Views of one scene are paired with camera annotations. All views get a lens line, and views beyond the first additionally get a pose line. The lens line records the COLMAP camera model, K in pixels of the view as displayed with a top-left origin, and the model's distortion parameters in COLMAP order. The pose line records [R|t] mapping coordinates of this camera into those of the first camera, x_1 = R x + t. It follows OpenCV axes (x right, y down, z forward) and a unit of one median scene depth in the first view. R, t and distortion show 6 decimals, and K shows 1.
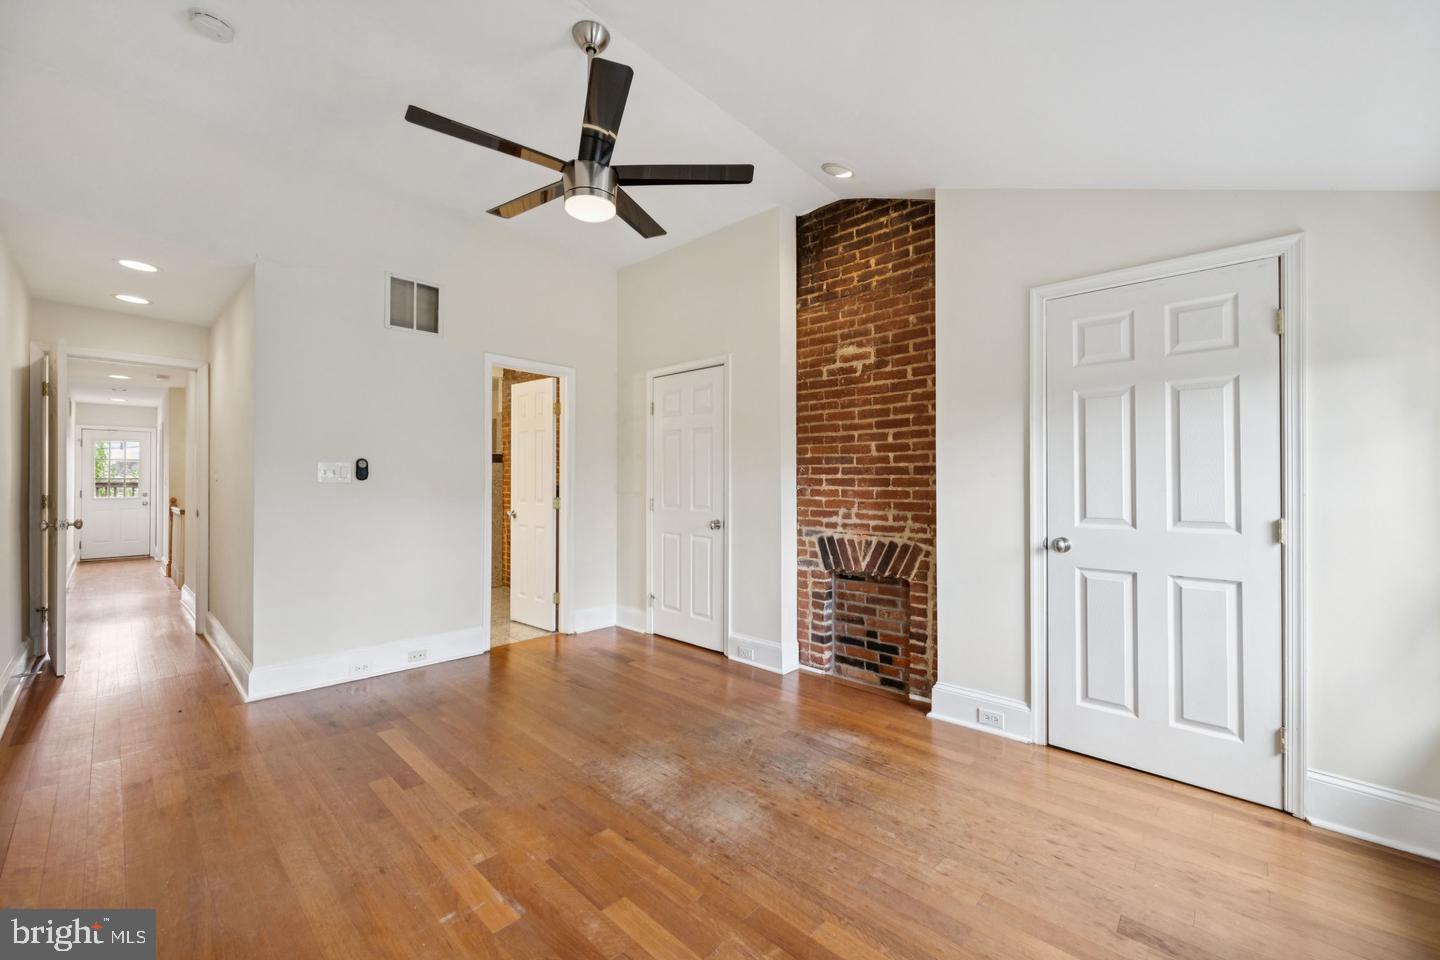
lens RADIAL K [[564.1, 0, 720.4], [0, 564.1, 478.1], [0, 0, 1]] dist [0.000762, -0.000062]
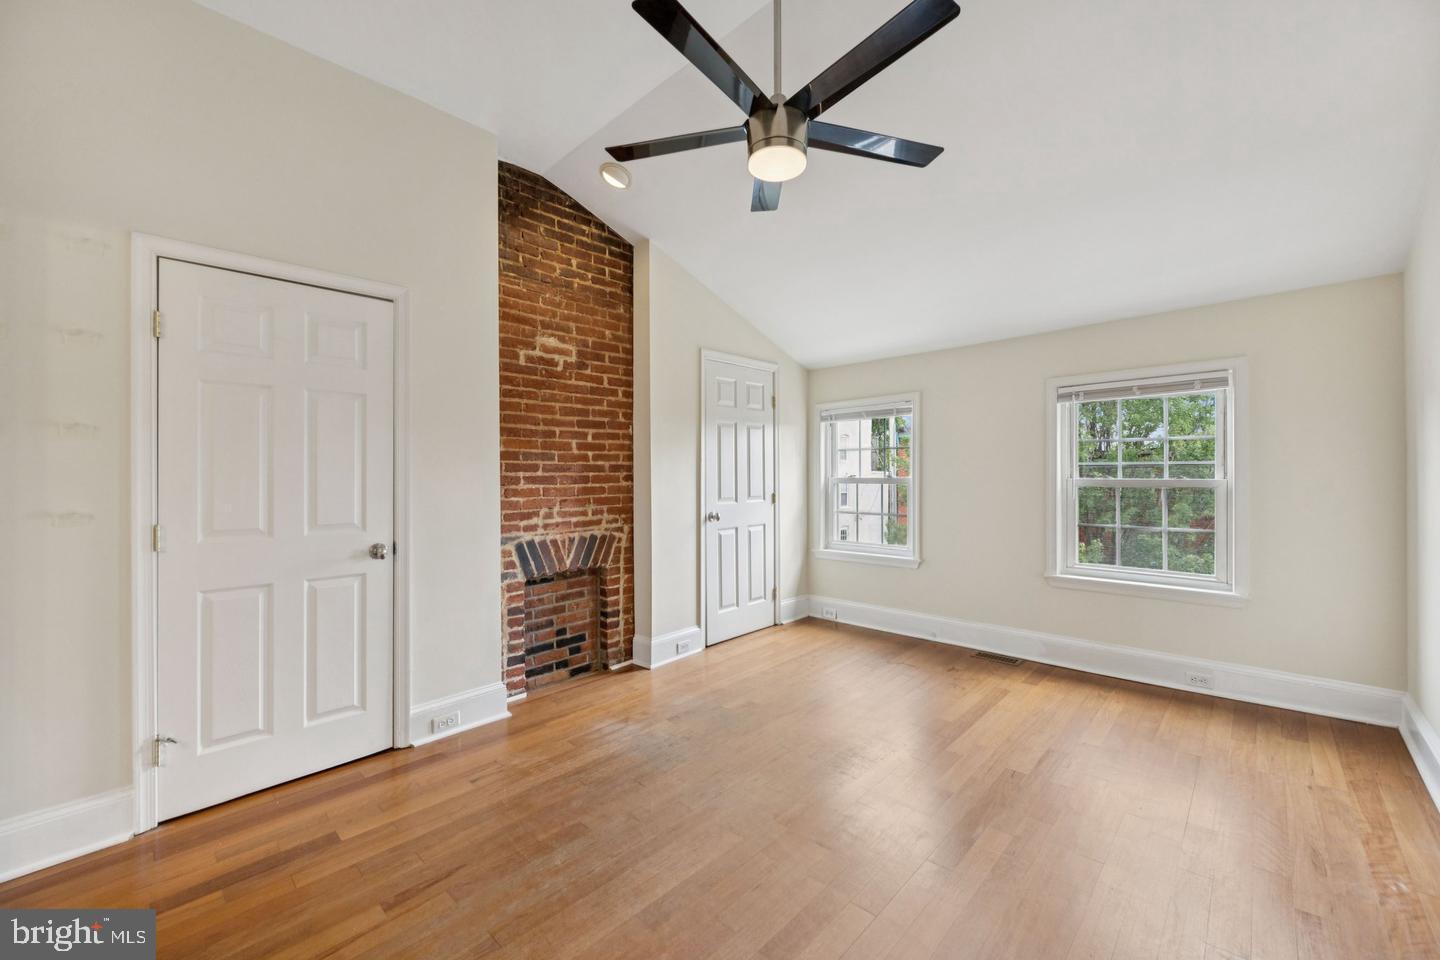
lens RADIAL K [[568.7, 0, 708.6], [0, 568.7, 477.4], [0, 0, 1]] dist [0.000045, -0.000039]
pose [[0.026768, -0.008585, 0.999605, -0.765519], [0.005439, 0.999950, 0.008442, -0.003974], [-0.999627, 0.005211, 0.026813, 0.747804]]
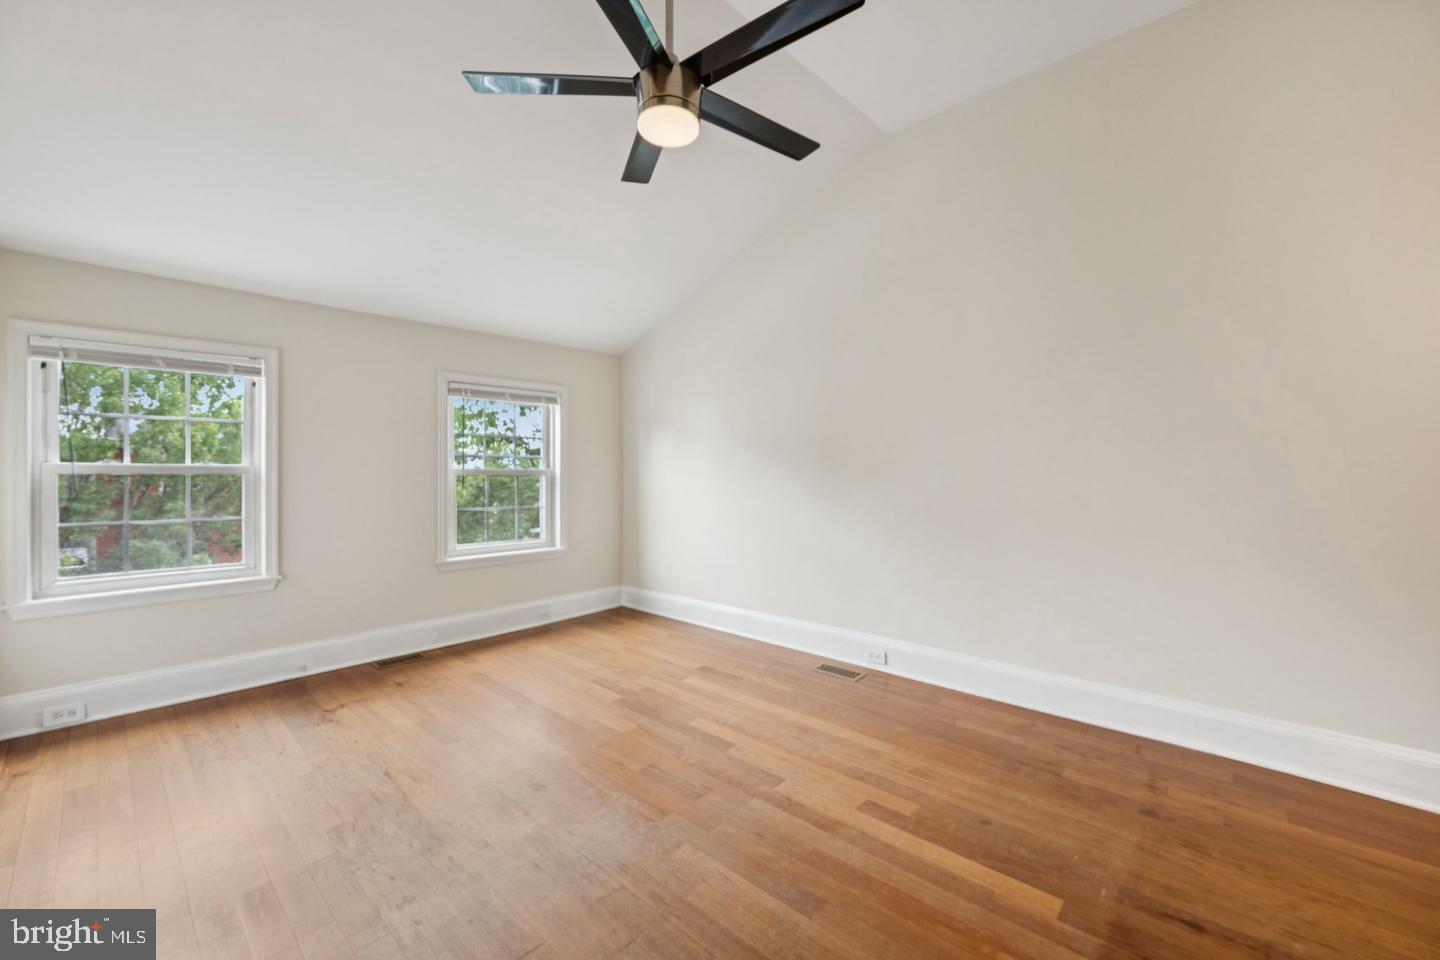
lens RADIAL K [[582.1, 0, 726.7], [0, 582.1, 472.4], [0, 0, 1]] dist [0.009313, -0.000022]
pose [[-0.999994, -0.002588, -0.002164, -0.220584], [-0.002578, 0.999986, -0.004639, 0.024186], [0.002176, -0.004634, -0.999987, 1.285257]]
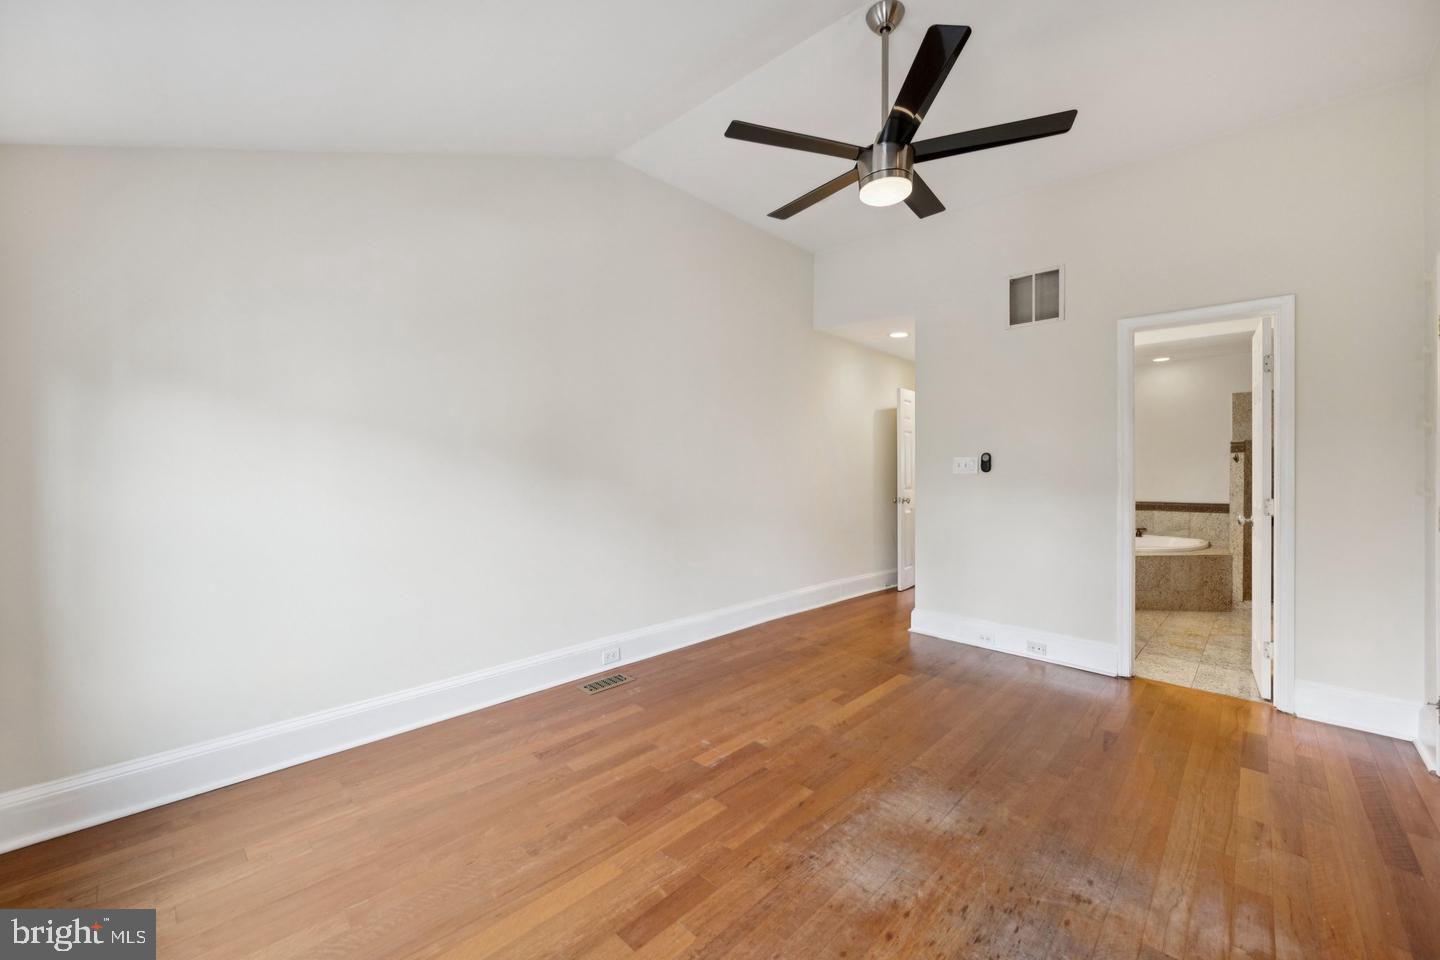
lens RADIAL K [[575.9, 0, 720.0], [0, 575.9, 480.0], [0, 0, 1]] dist [0.007848, 0.000052]
pose [[-0.004499, 0.009708, -0.999943, 0.537161], [-0.002153, 0.999950, 0.009718, 0.009814], [0.999988, 0.002197, -0.004478, 0.493607]]
